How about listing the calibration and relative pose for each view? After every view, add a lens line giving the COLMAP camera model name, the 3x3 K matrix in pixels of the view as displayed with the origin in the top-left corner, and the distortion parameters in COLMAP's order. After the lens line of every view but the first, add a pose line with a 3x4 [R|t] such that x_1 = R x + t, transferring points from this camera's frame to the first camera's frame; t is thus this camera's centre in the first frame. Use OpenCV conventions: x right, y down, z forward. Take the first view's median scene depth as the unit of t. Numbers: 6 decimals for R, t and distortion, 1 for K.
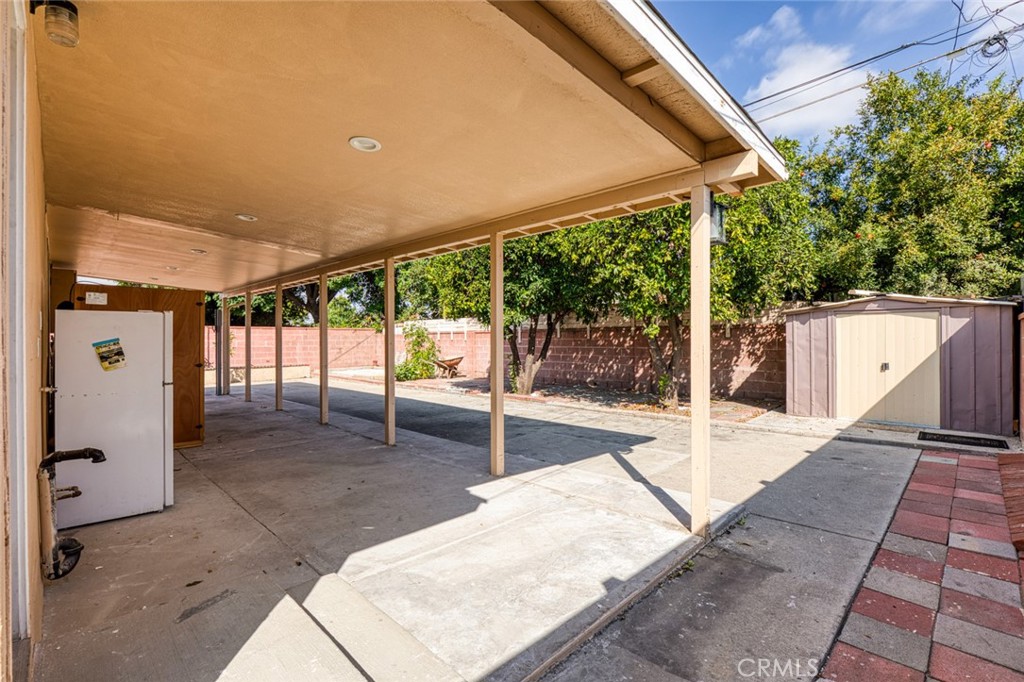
lens RADIAL K [[473.1, 0, 525.4], [0, 473.1, 337.4], [0, 0, 1]] dist [-0.024461, 0.005334]
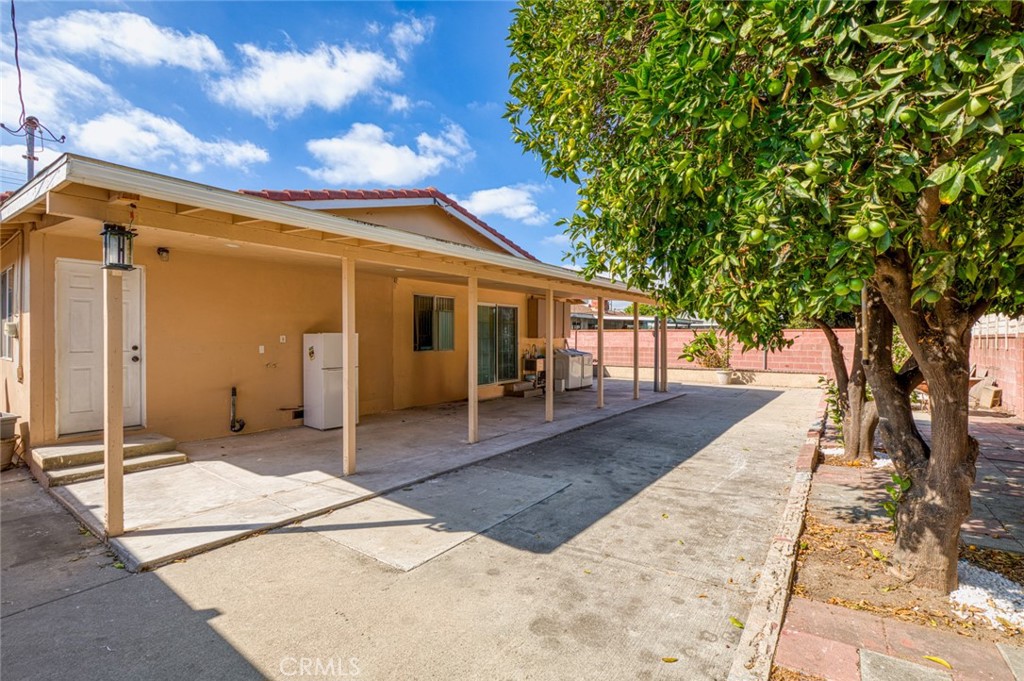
lens RADIAL K [[473.1, 0, 514.6], [0, 473.1, 339.9], [0, 0, 1]] dist [-0.024461, 0.005334]
pose [[0.121753, 0.010970, -0.992500, 0.967278], [0.000624, 0.999938, 0.011128, -0.035030], [0.992560, -0.001974, 0.121739, 1.110652]]
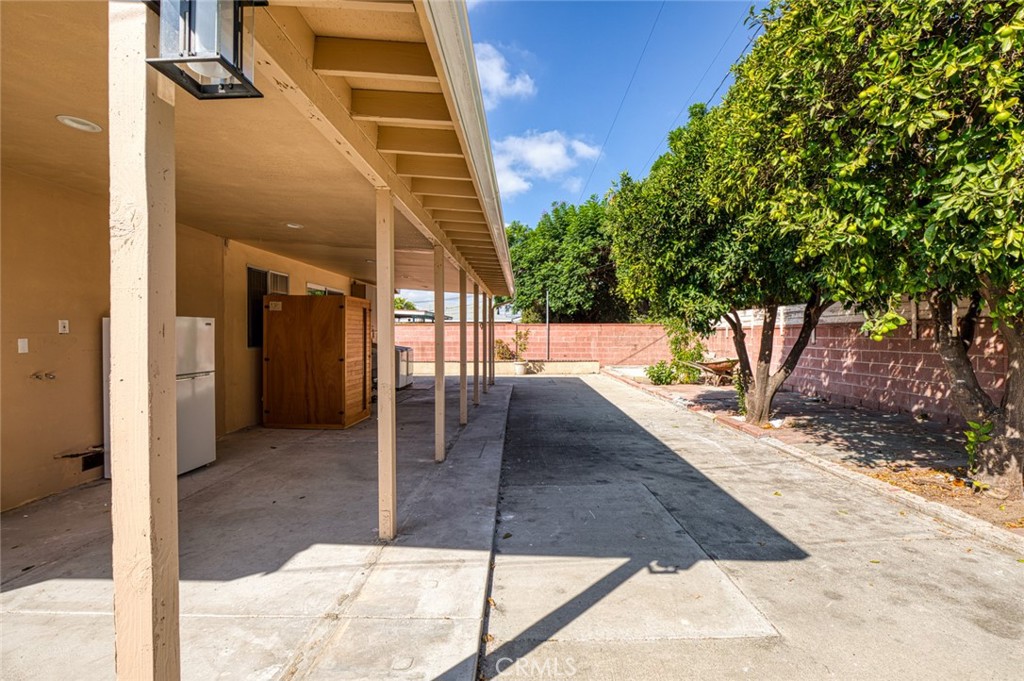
lens RADIAL K [[473.1, 0, 511.5], [0, 473.1, 332.6], [0, 0, 1]] dist [-0.024461, 0.005334]
pose [[0.682663, 0.000295, -0.730733, 0.510298], [0.000794, 0.999999, 0.001146, -0.011414], [0.730733, -0.001363, 0.682662, 0.585212]]
